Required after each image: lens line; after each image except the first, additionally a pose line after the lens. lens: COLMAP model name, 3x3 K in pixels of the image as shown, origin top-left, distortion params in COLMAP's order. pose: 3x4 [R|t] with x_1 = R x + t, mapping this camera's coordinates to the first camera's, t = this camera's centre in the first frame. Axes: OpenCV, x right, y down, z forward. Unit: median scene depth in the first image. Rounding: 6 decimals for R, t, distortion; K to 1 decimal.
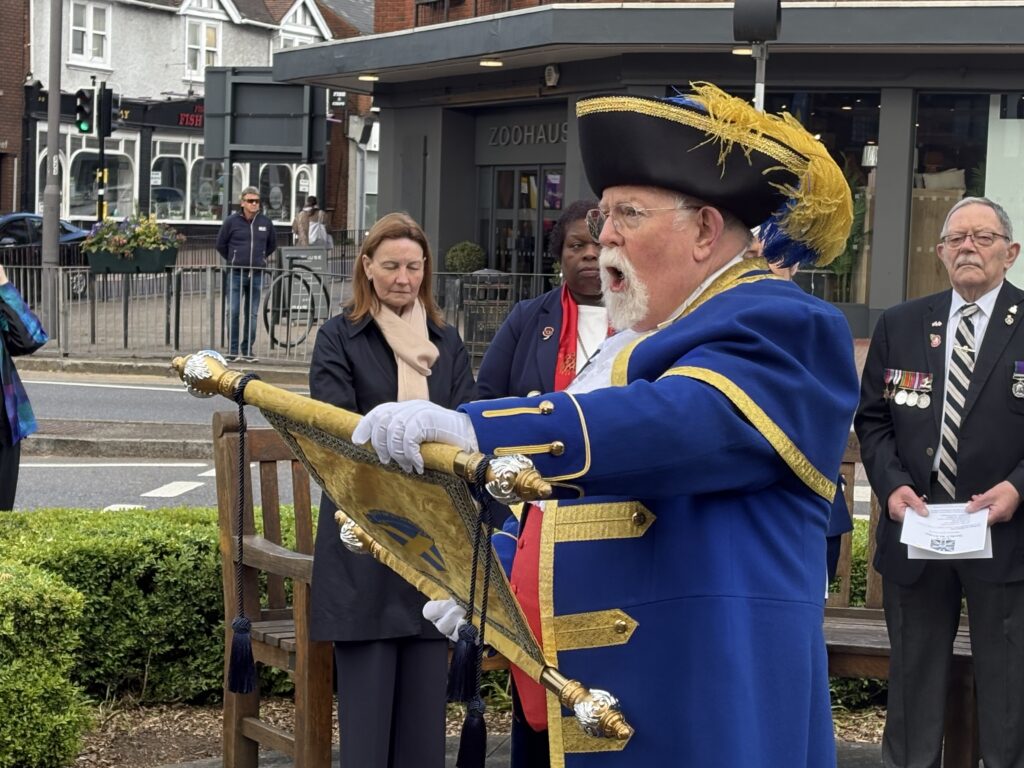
lens RADIAL K [[2391.0, 0, 506.6], [0, 2391.0, 381.9], [0, 0, 1]] dist [0.199855, 0.000000]
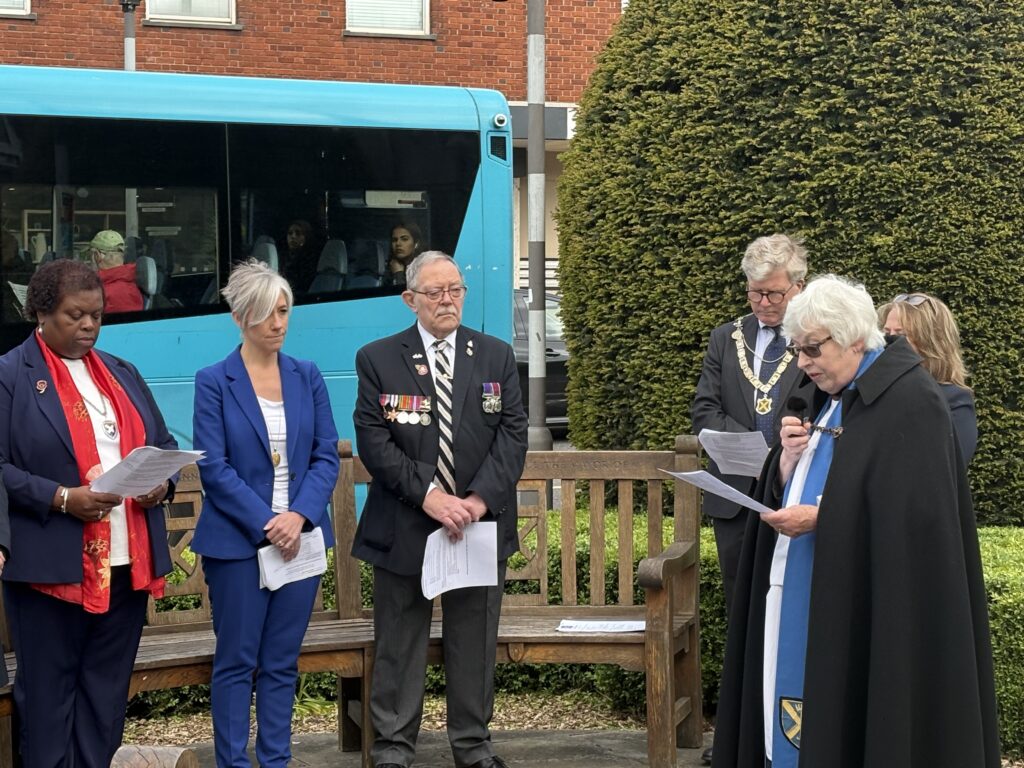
lens RADIAL K [[2259.5, 0, 498.0], [0, 2259.5, 360.5], [0, 0, 1]] dist [0.175978, 0.000000]
pose [[0.756835, -0.044521, 0.652087, -0.122268], [0.066179, 0.997770, -0.008688, -0.002382], [-0.650246, 0.049730, 0.758094, 0.030699]]
